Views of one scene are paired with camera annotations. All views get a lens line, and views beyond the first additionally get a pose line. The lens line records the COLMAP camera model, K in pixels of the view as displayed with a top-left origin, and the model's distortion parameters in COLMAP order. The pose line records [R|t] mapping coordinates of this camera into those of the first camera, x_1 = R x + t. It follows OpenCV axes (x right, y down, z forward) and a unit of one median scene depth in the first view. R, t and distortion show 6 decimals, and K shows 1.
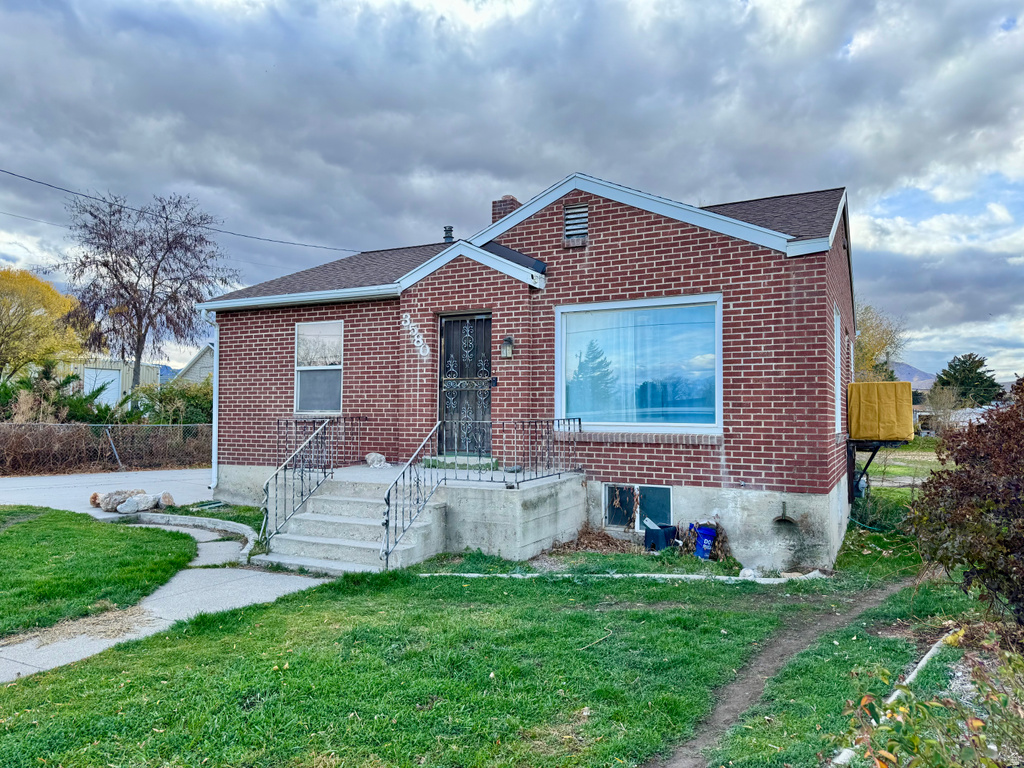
lens RADIAL K [[712.7, 0, 512.0], [0, 712.7, 384.0], [0, 0, 1]] dist [0.147004, -0.266453]
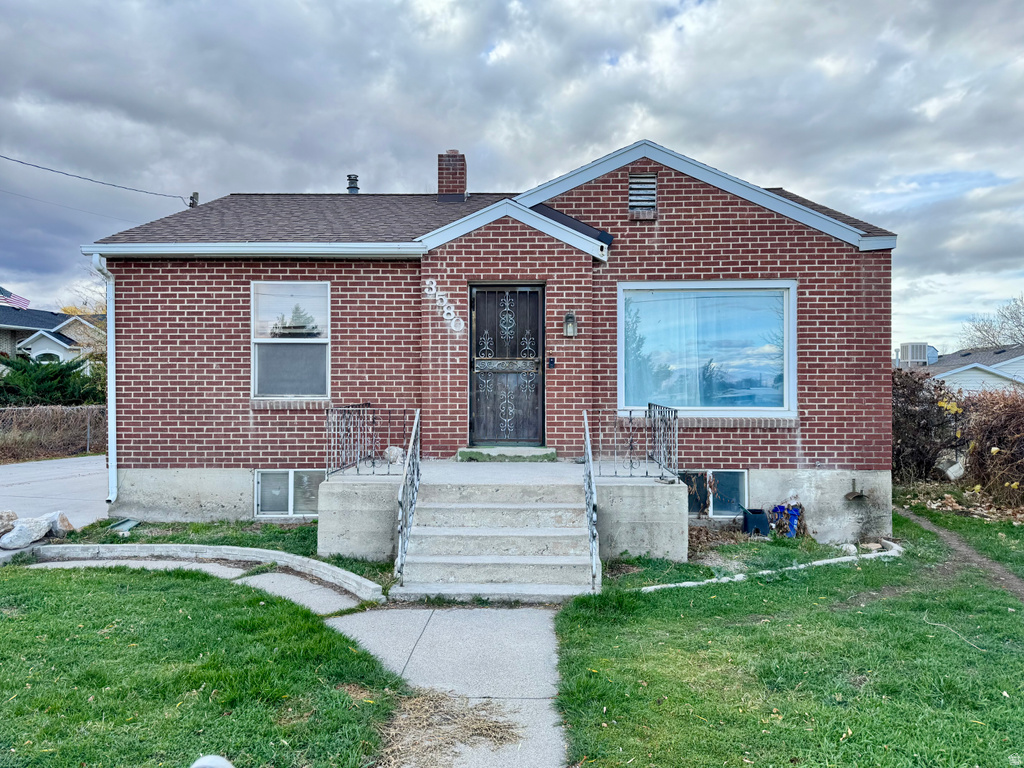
lens RADIAL K [[712.7, 0, 512.0], [0, 712.7, 384.0], [0, 0, 1]] dist [0.147004, -0.266453]
pose [[0.898597, -0.001508, 0.438772, -0.472756], [-0.014845, 0.999317, 0.033837, -0.006437], [-0.438523, -0.036920, 0.897961, 0.220914]]
